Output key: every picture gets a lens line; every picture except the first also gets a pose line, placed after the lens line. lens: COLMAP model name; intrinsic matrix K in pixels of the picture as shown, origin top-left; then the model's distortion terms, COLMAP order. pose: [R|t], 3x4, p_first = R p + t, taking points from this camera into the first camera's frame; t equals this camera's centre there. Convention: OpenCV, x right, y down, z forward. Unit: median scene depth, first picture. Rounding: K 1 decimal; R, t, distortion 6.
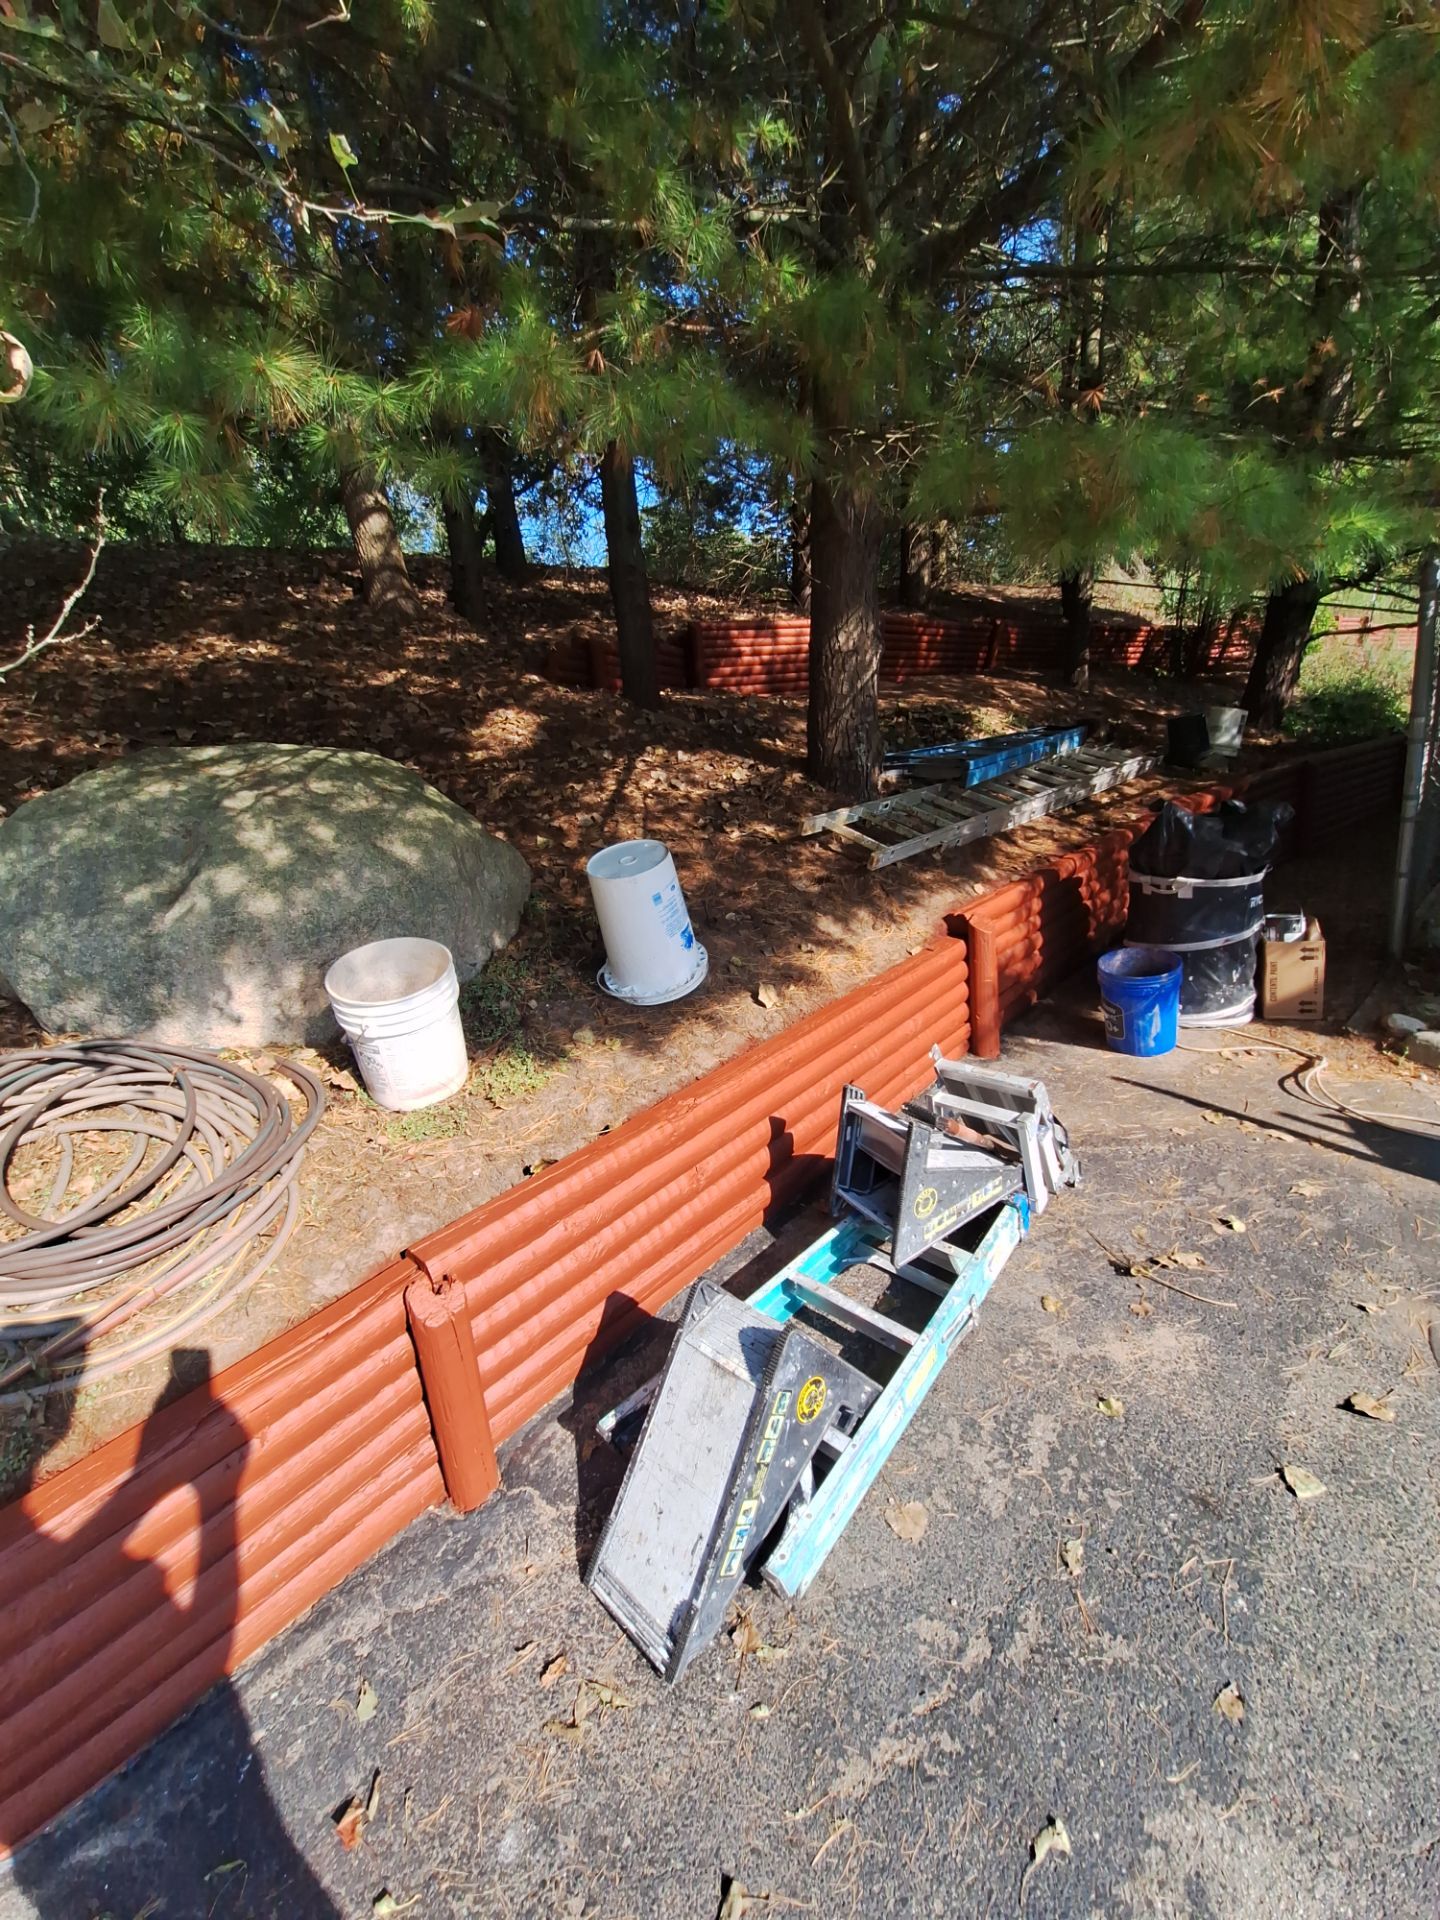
lens RADIAL K [[758.2, 0, 714.9], [0, 758.2, 942.4], [0, 0, 1]] dist [-0.020213, -0.000238]
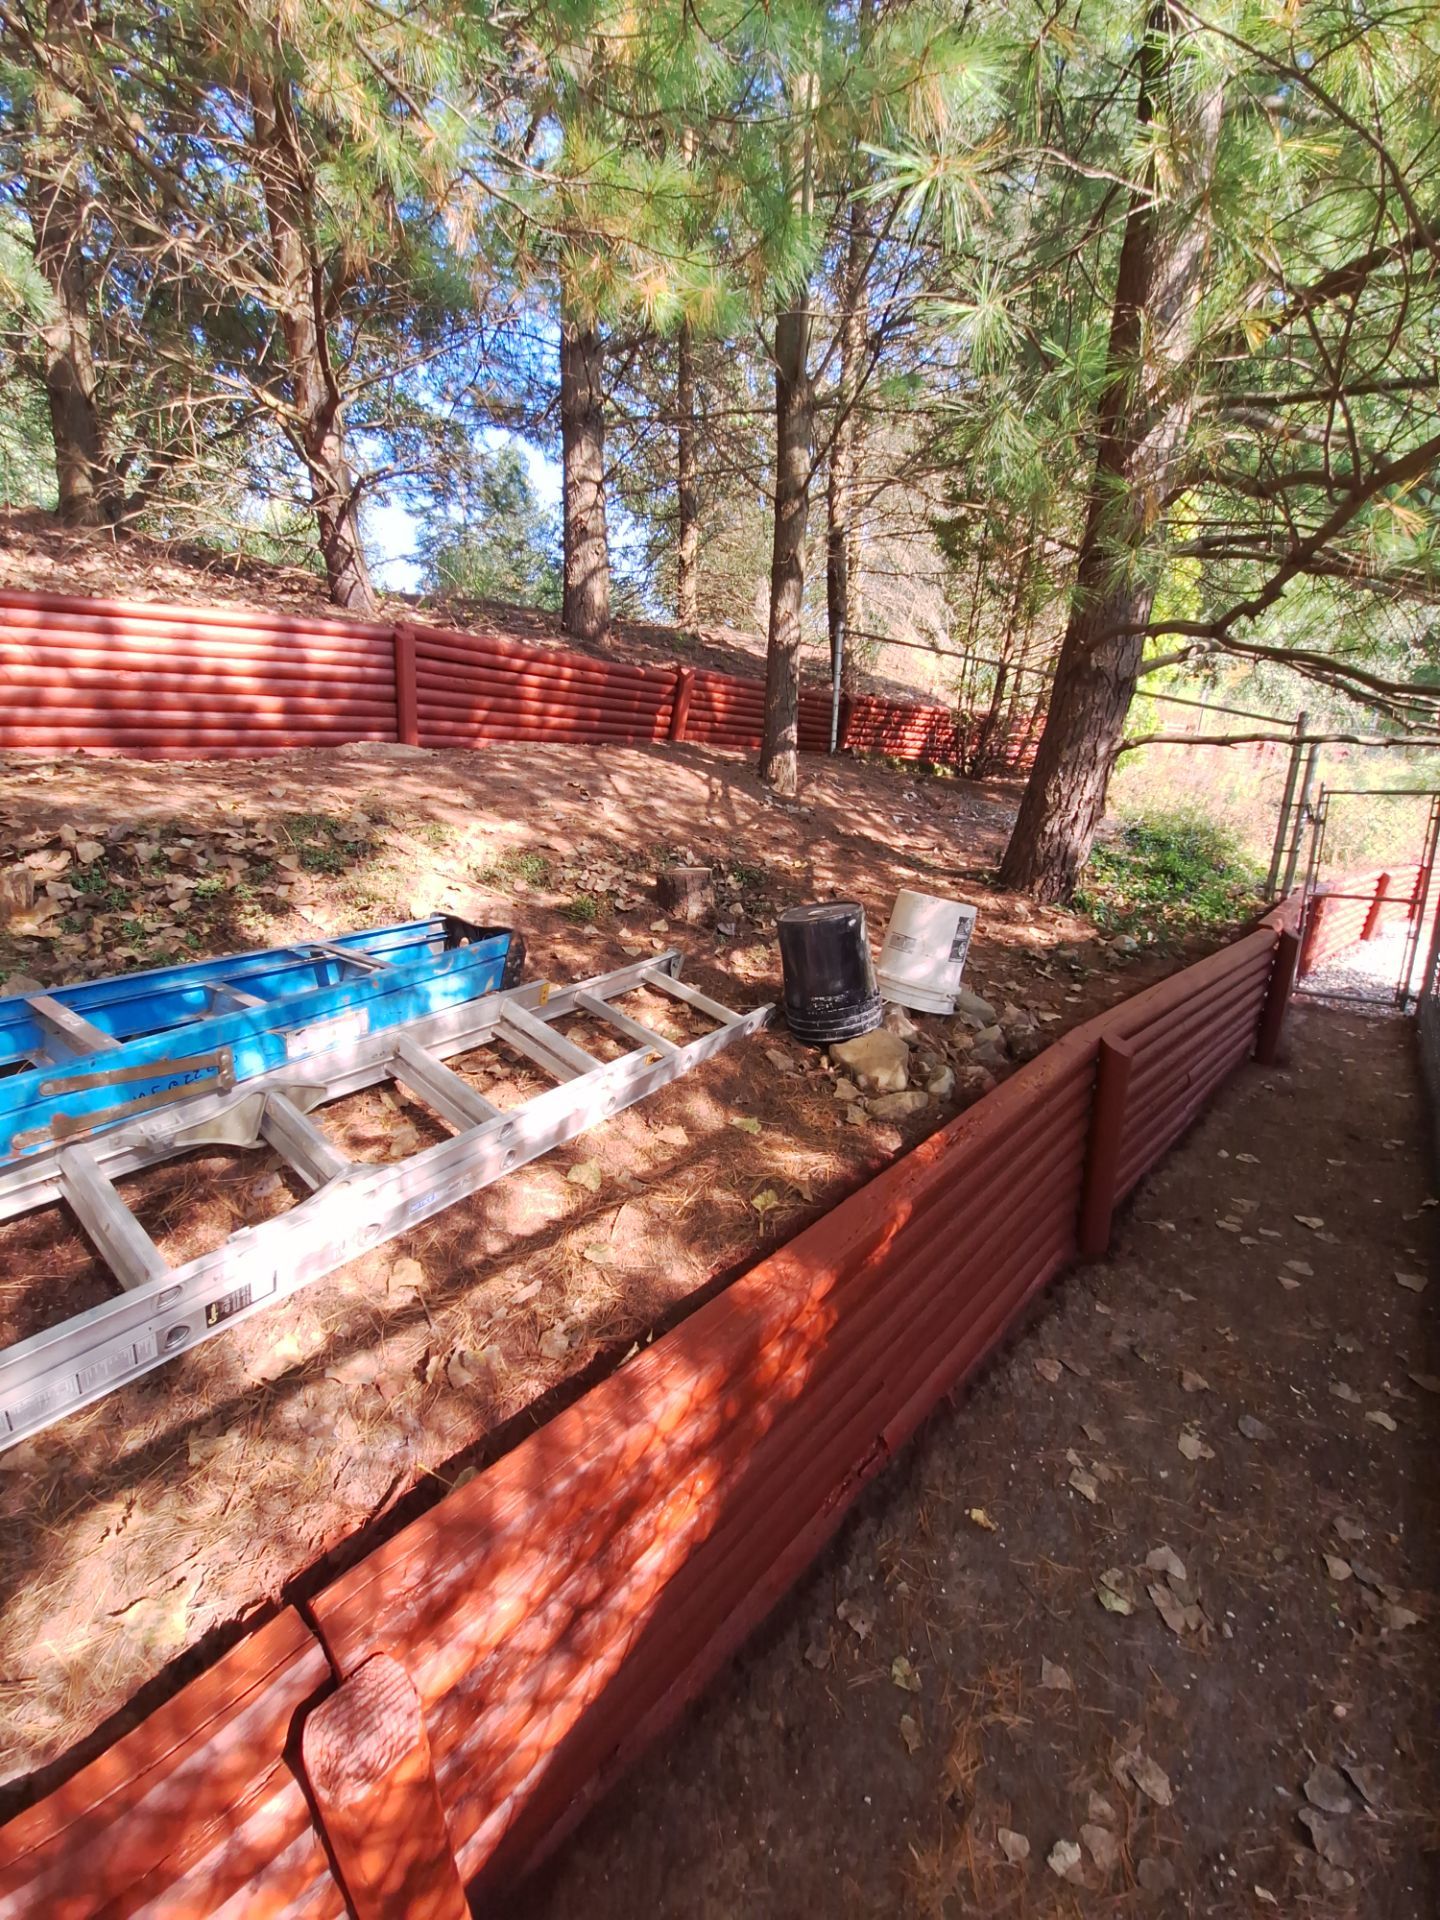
lens RADIAL K [[758.2, 0, 714.9], [0, 758.2, 942.4], [0, 0, 1]] dist [-0.020213, -0.000238]
pose [[0.984286, 0.061340, 0.165585, 0.383836], [-0.051115, 0.996554, -0.065326, -0.193619], [-0.169021, 0.055836, 0.984030, 0.471082]]
